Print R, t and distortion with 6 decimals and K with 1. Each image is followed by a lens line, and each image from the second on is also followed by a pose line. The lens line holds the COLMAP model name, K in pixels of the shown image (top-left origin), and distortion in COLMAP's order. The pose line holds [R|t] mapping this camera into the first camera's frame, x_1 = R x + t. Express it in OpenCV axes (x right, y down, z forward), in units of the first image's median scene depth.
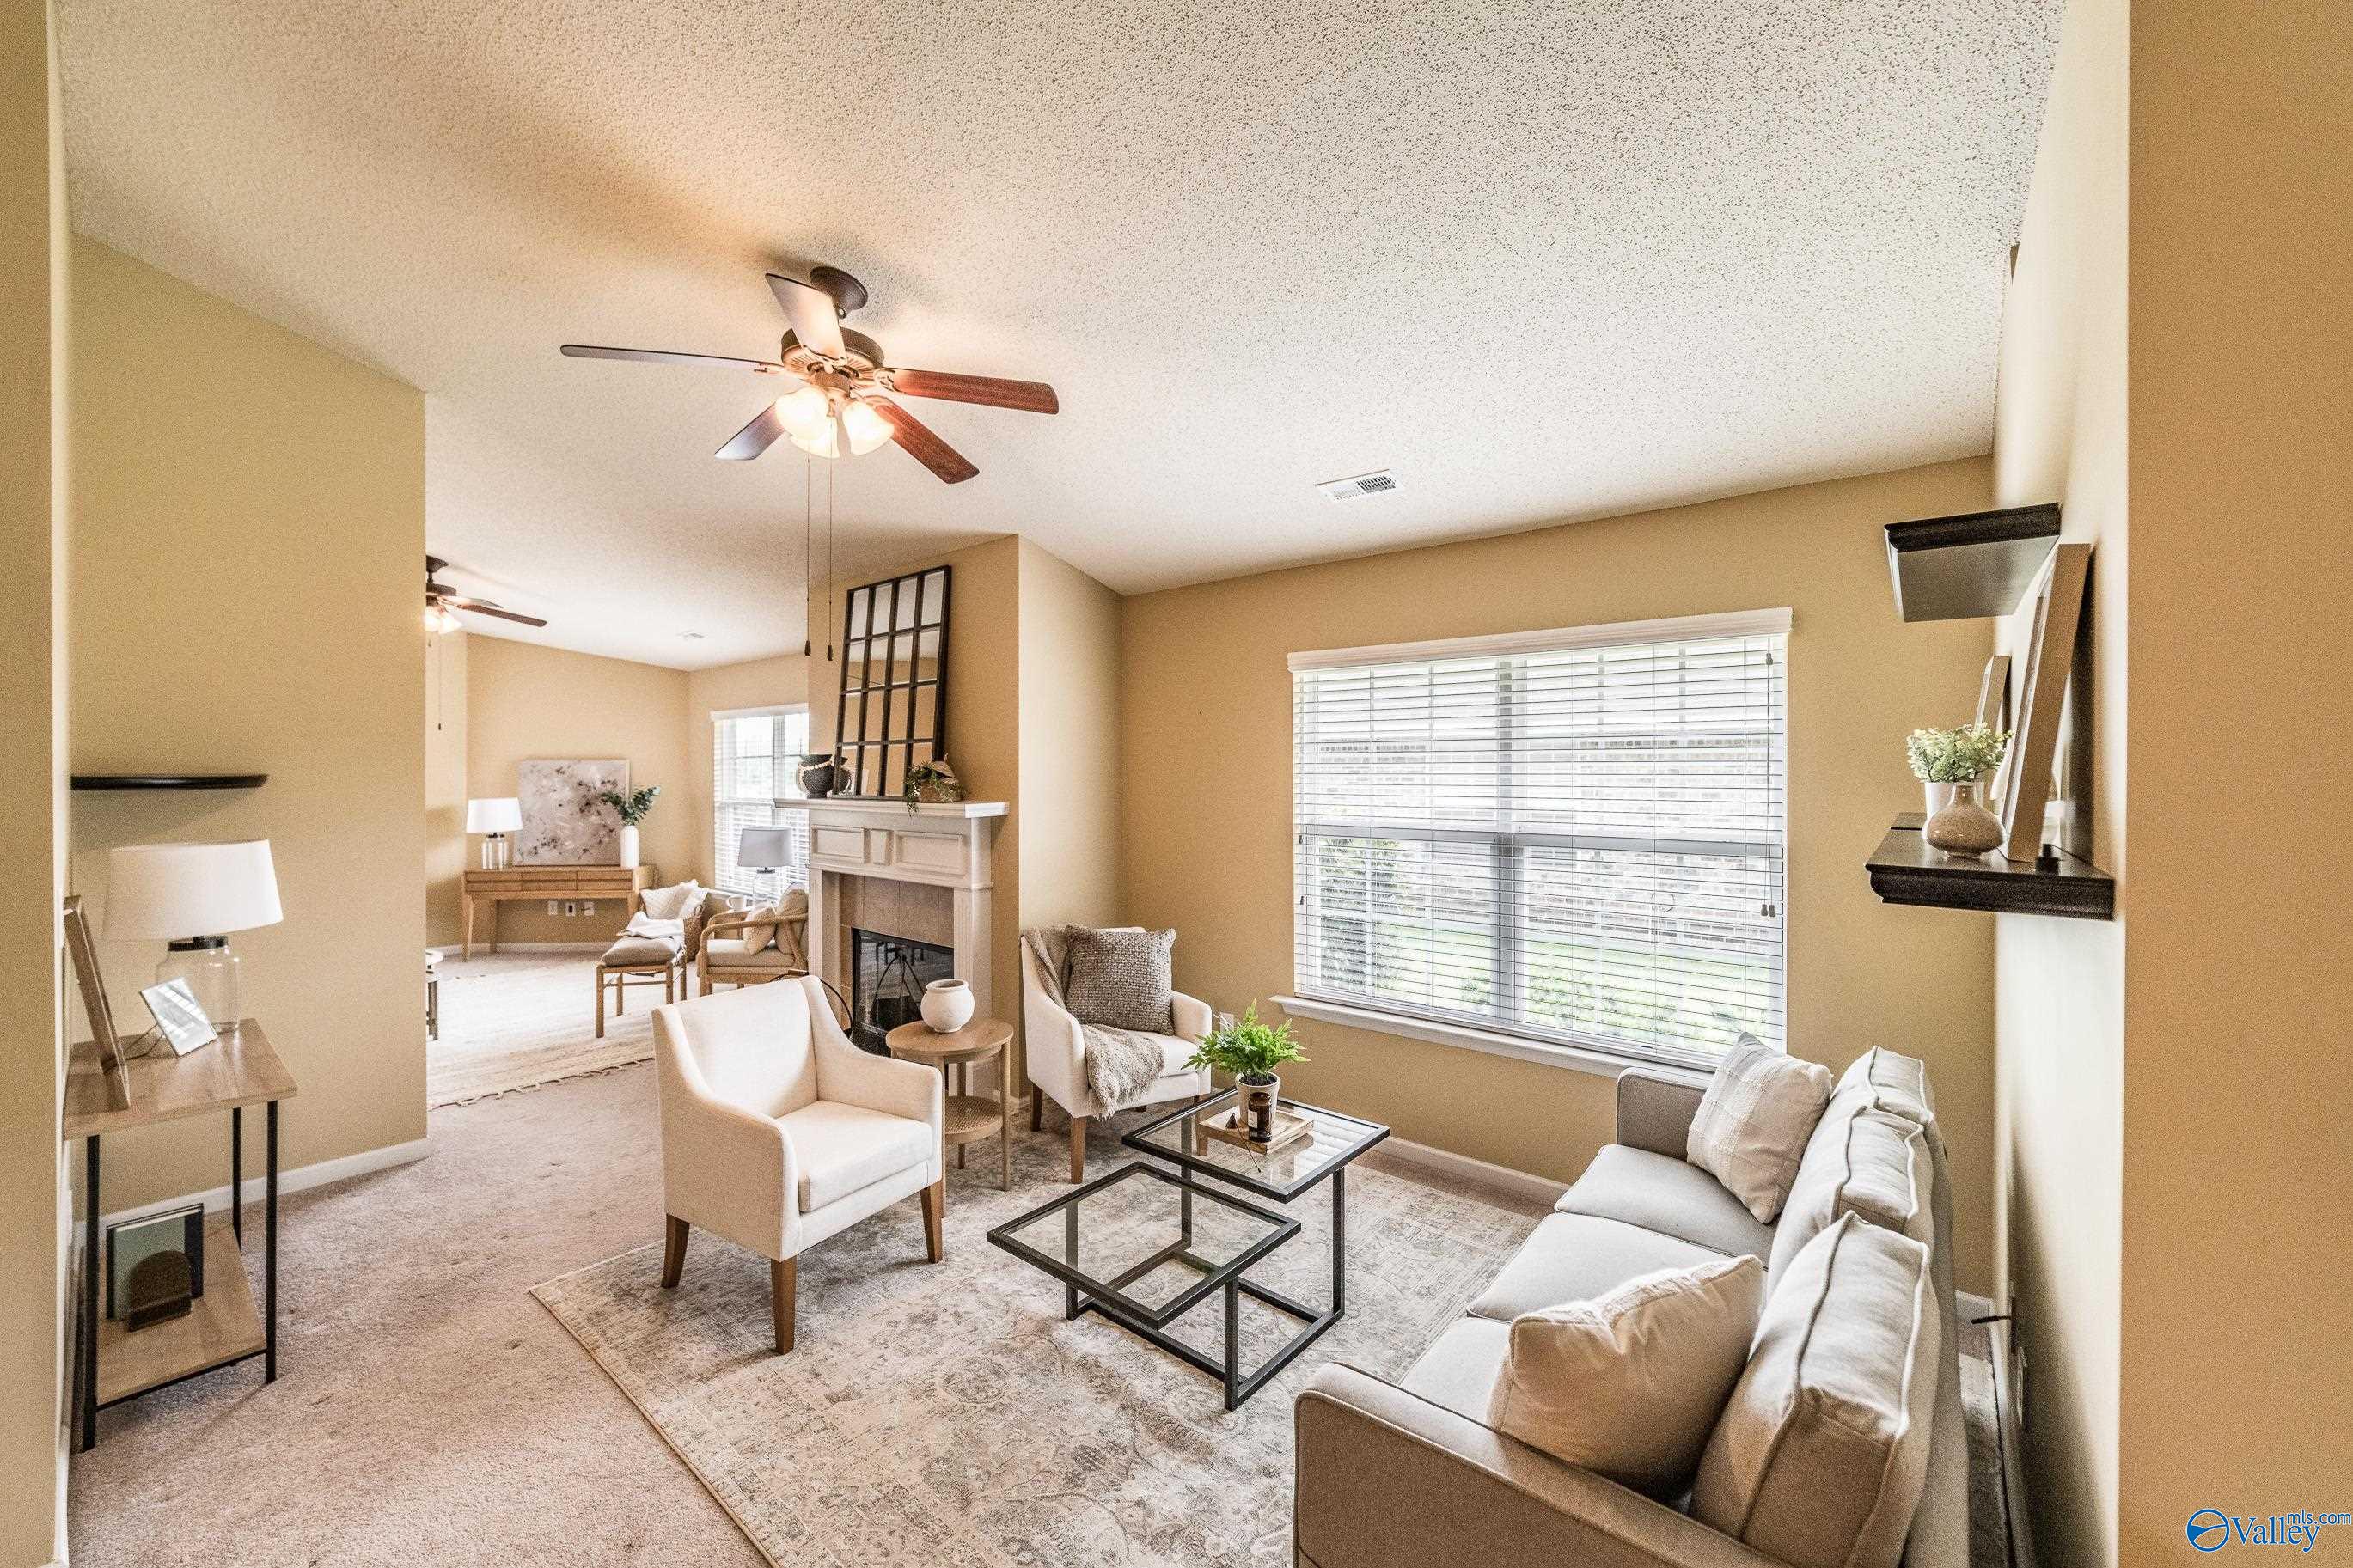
lens RADIAL K [[915.5, 0, 1159.3], [0, 915.5, 773.0], [0, 0, 1]] dist [-0.014382, 0.005073]
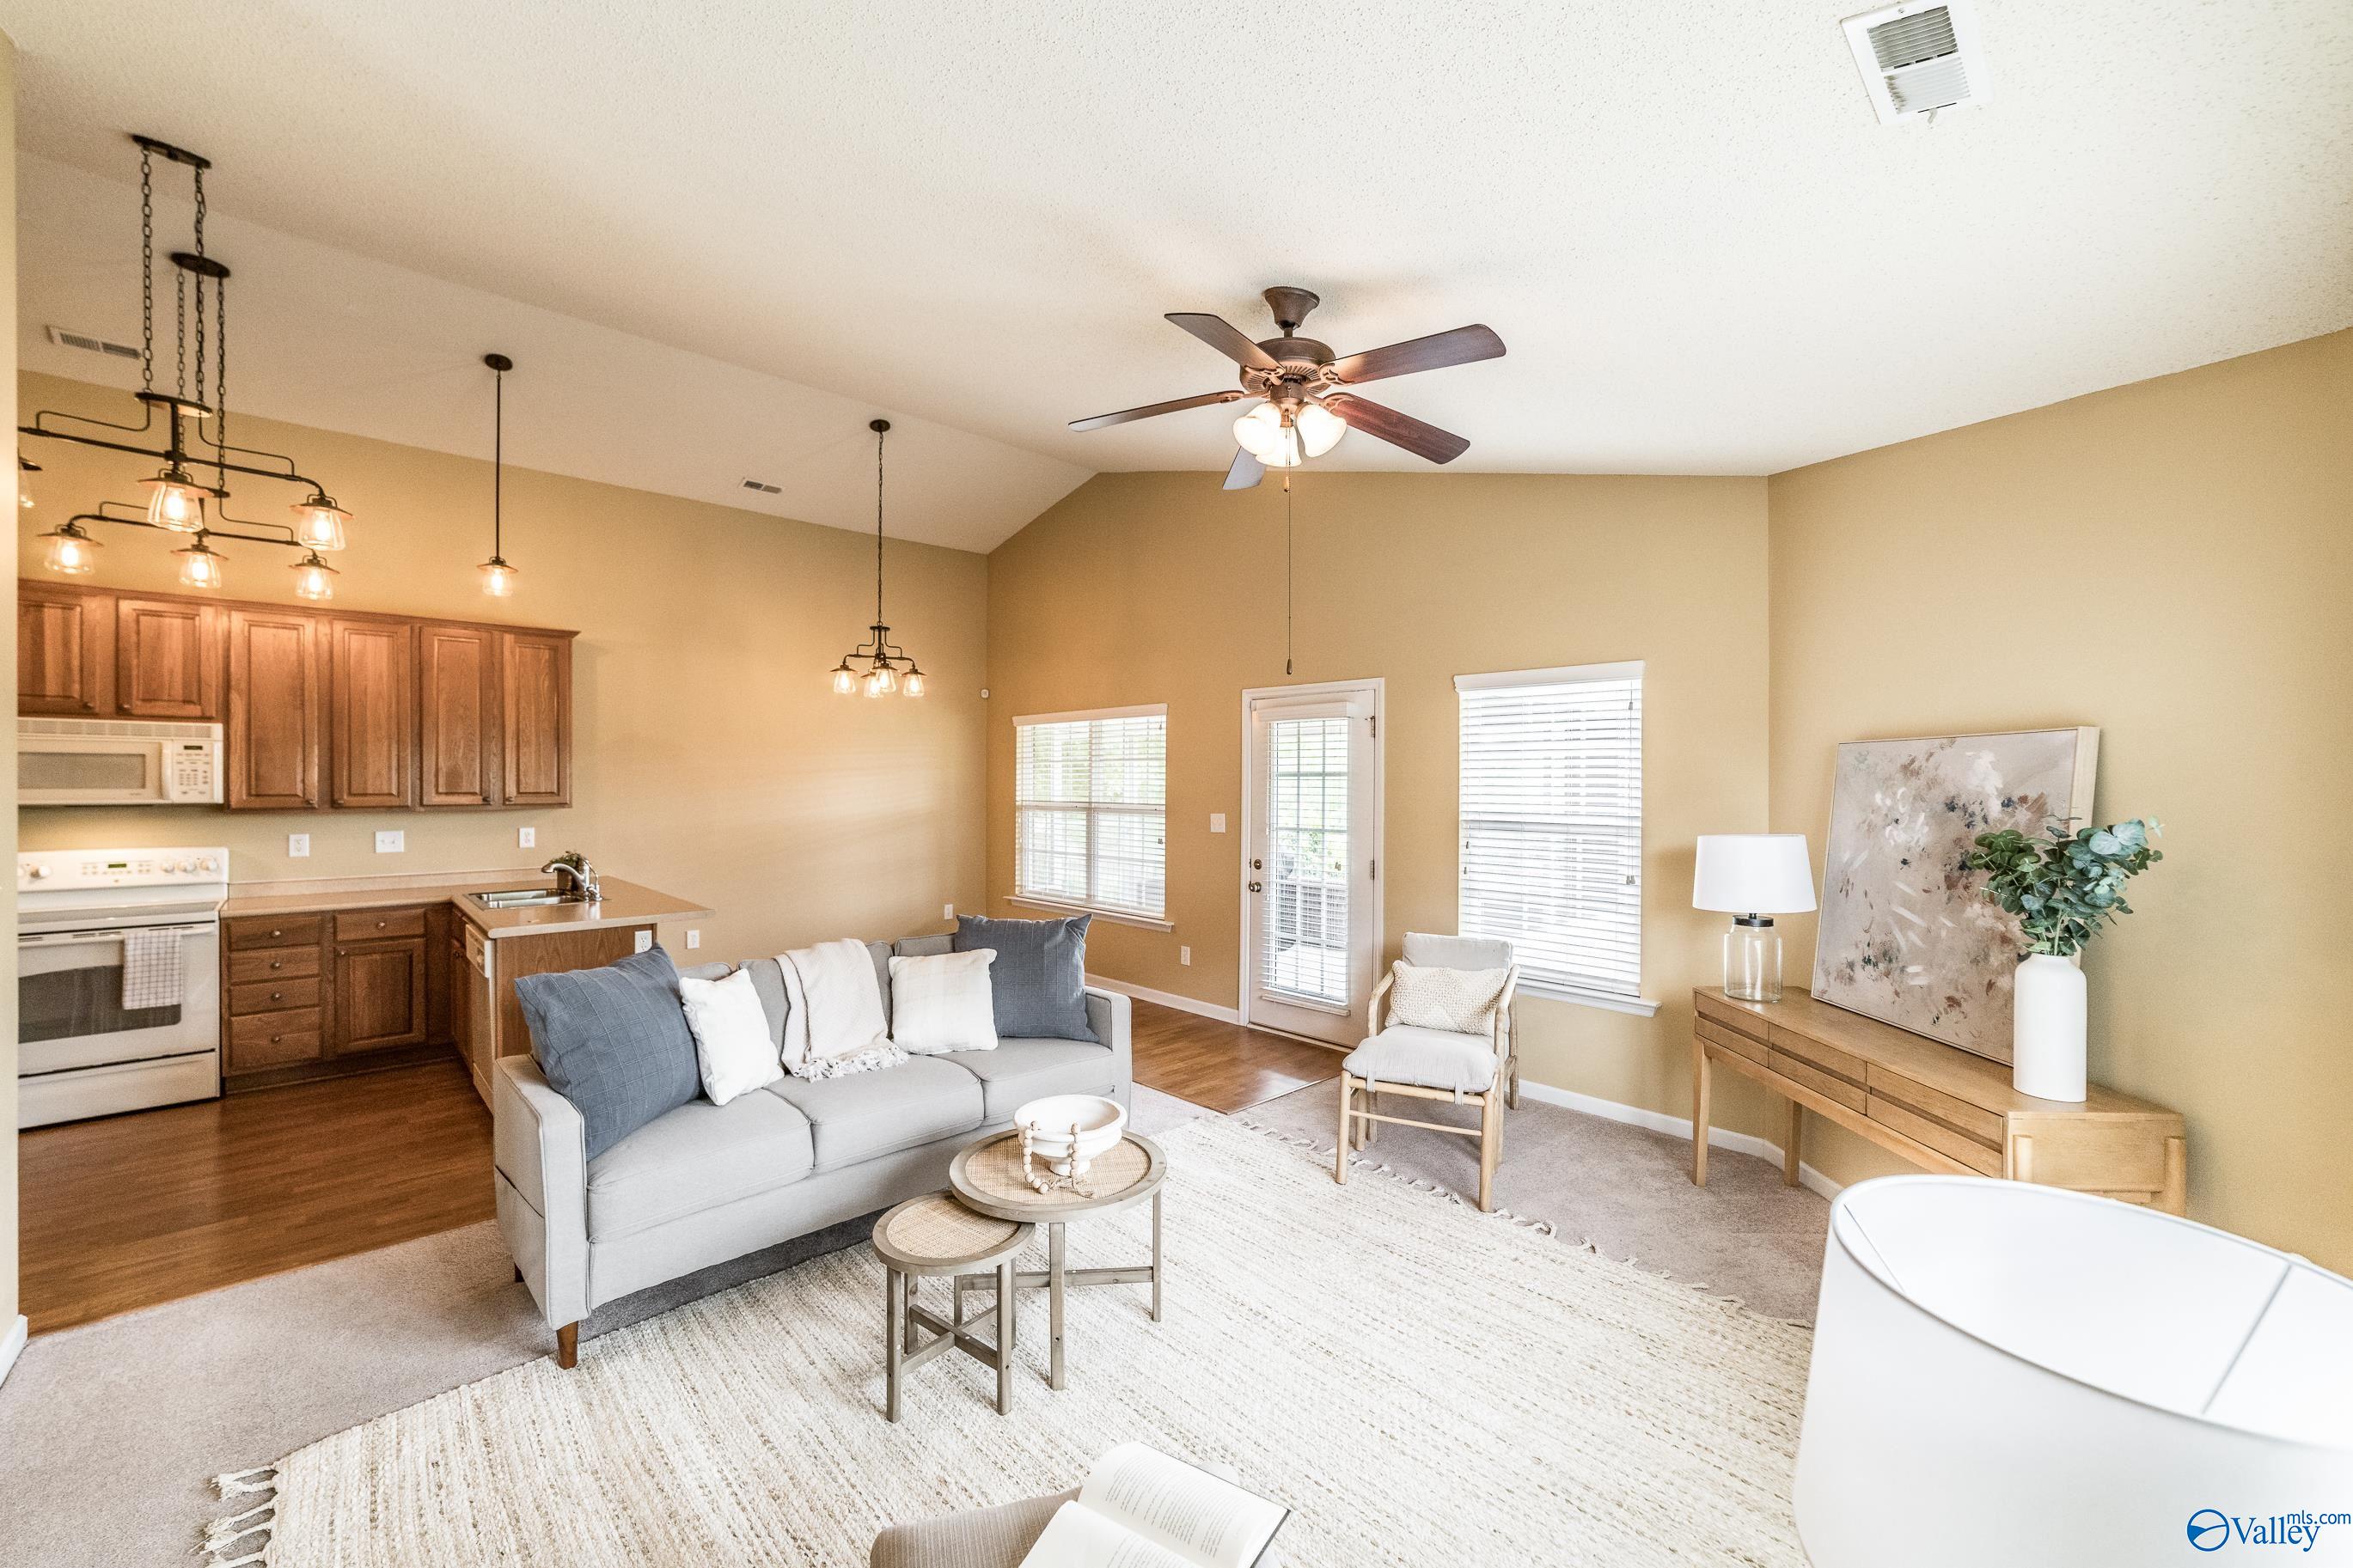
lens RADIAL K [[915.5, 0, 1160.6], [0, 915.5, 782.6], [0, 0, 1]] dist [-0.014382, 0.005073]
pose [[-0.109570, 0.000645, -0.993979, -0.261406], [-0.000811, 0.999999, 0.000739, 0.003127], [0.993979, 0.000887, -0.109570, 0.748272]]
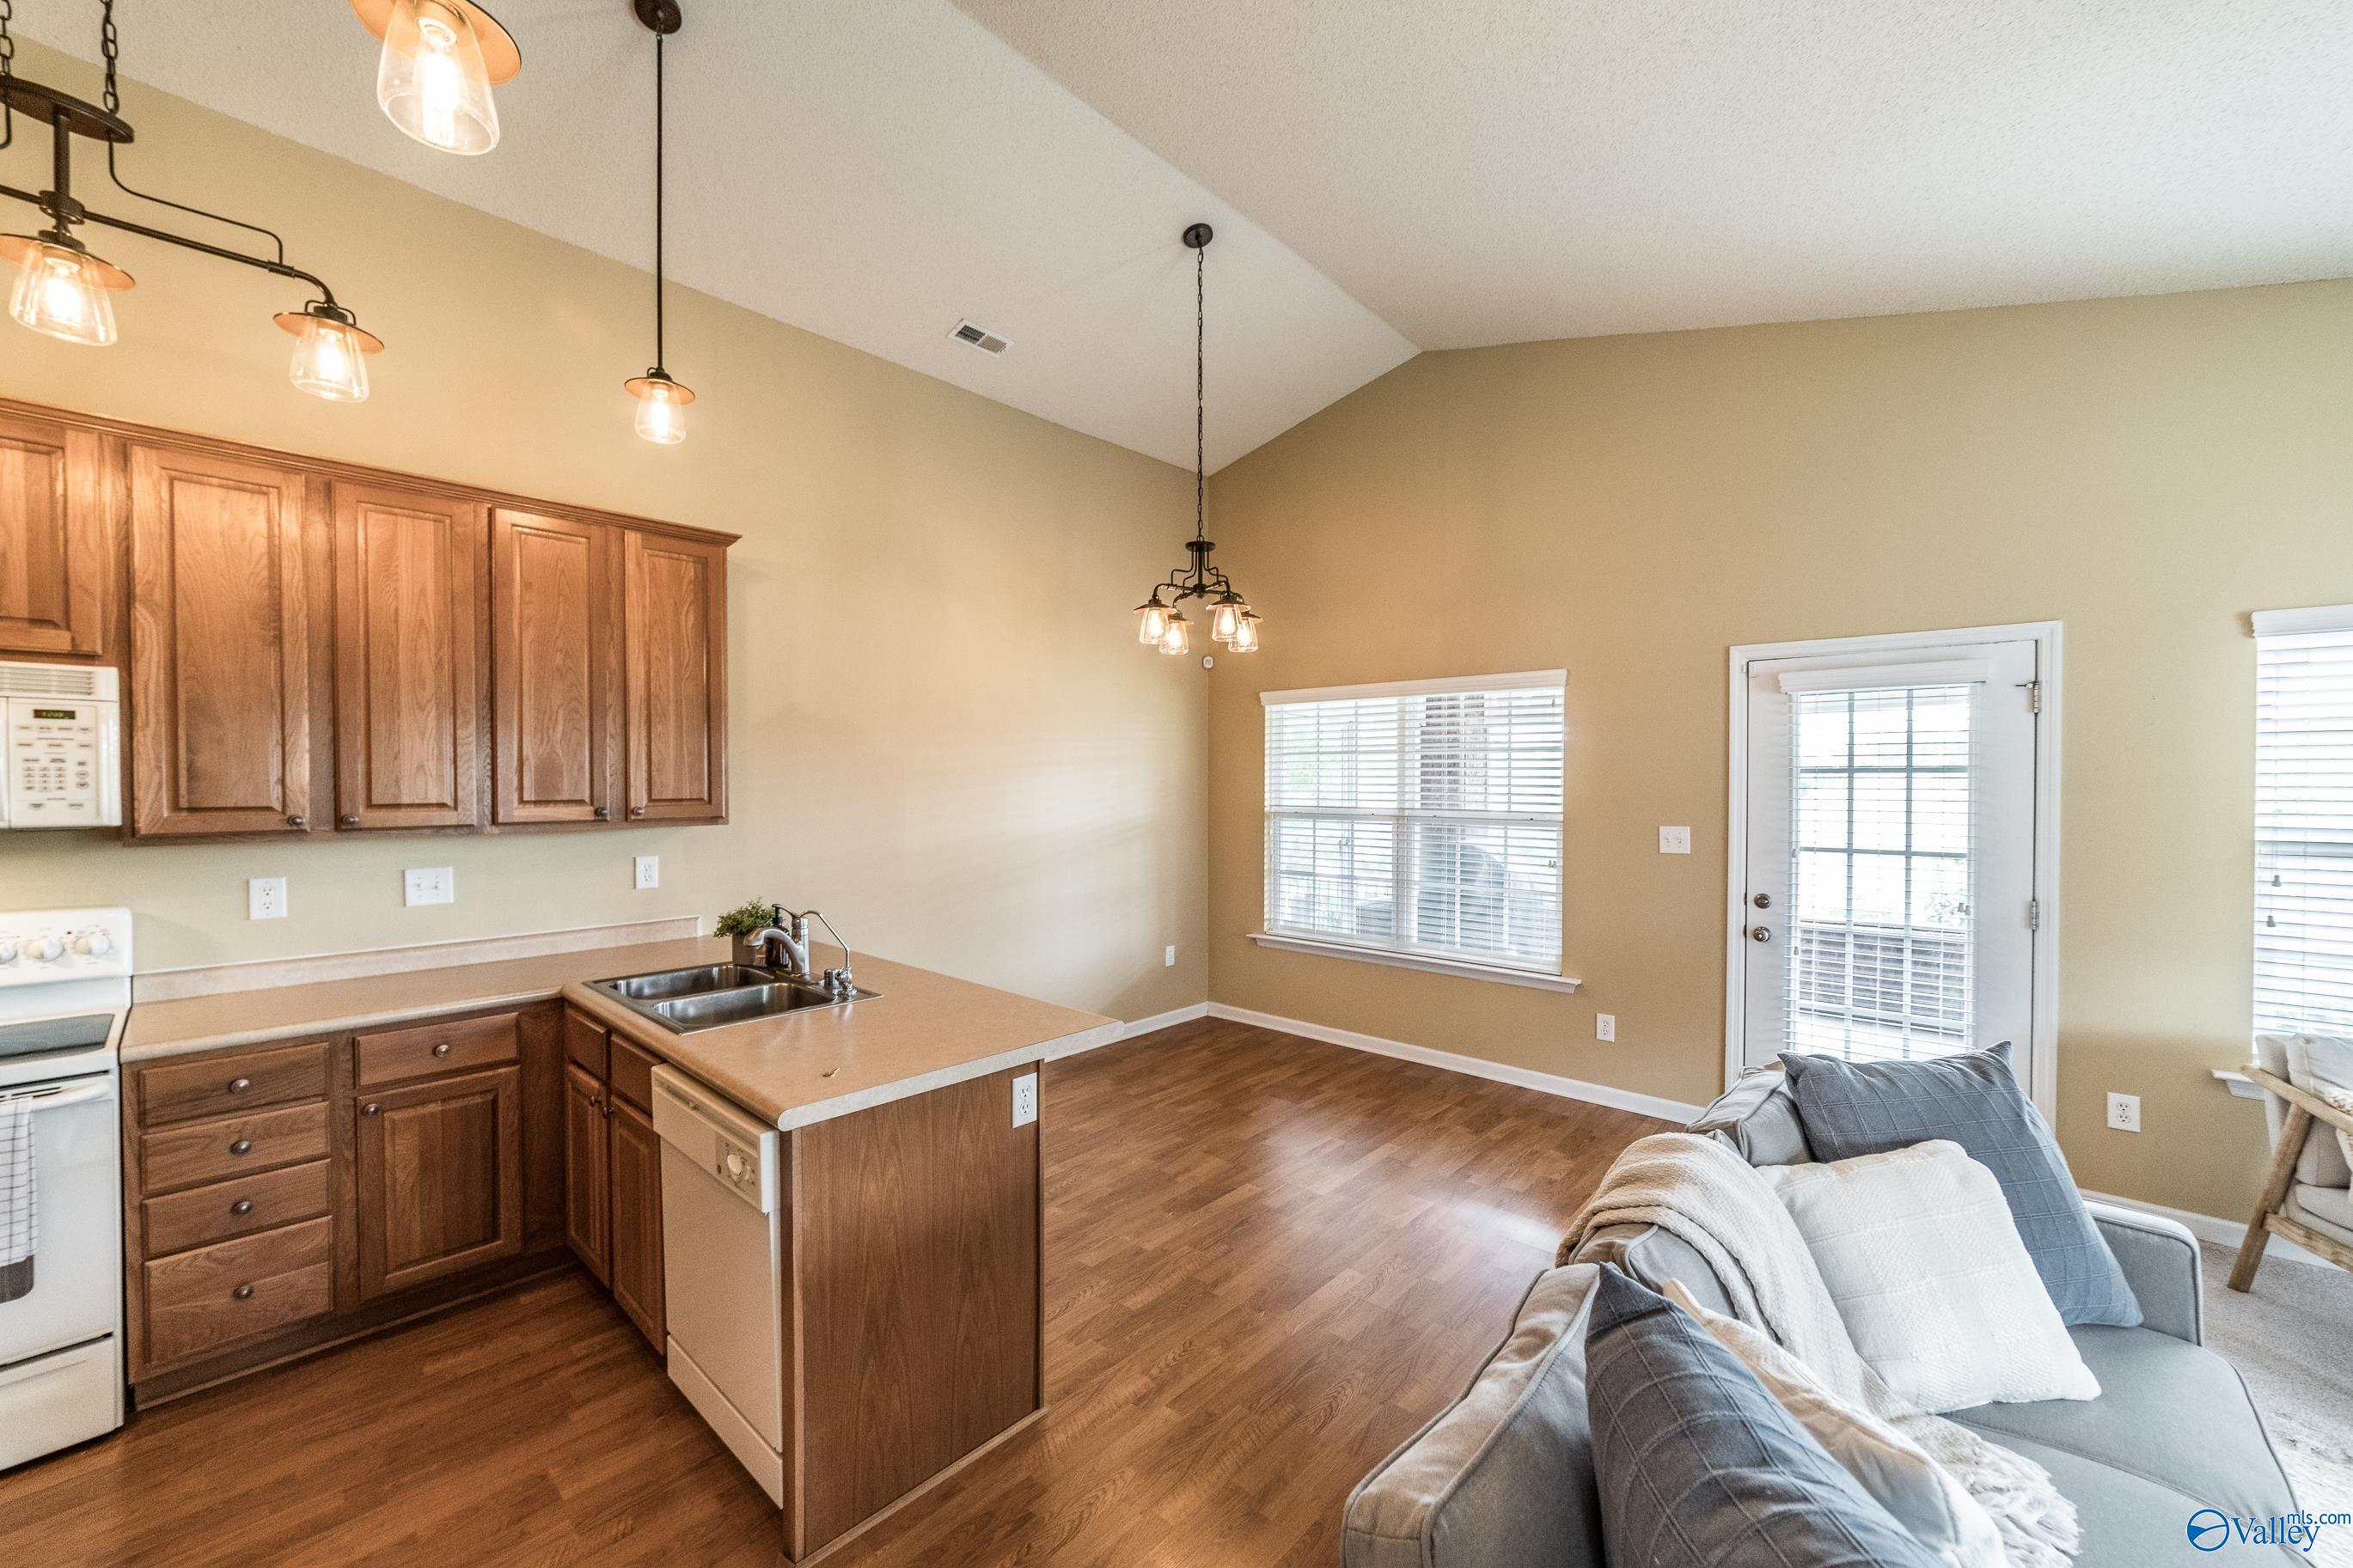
lens RADIAL K [[915.5, 0, 1180.9], [0, 915.5, 791.0], [0, 0, 1]] dist [-0.014382, 0.005073]
pose [[-0.035925, 0.012934, -0.999271, -0.489840], [0.000298, 0.999916, 0.012931, 0.002317], [0.999354, 0.000167, -0.035926, 0.444276]]
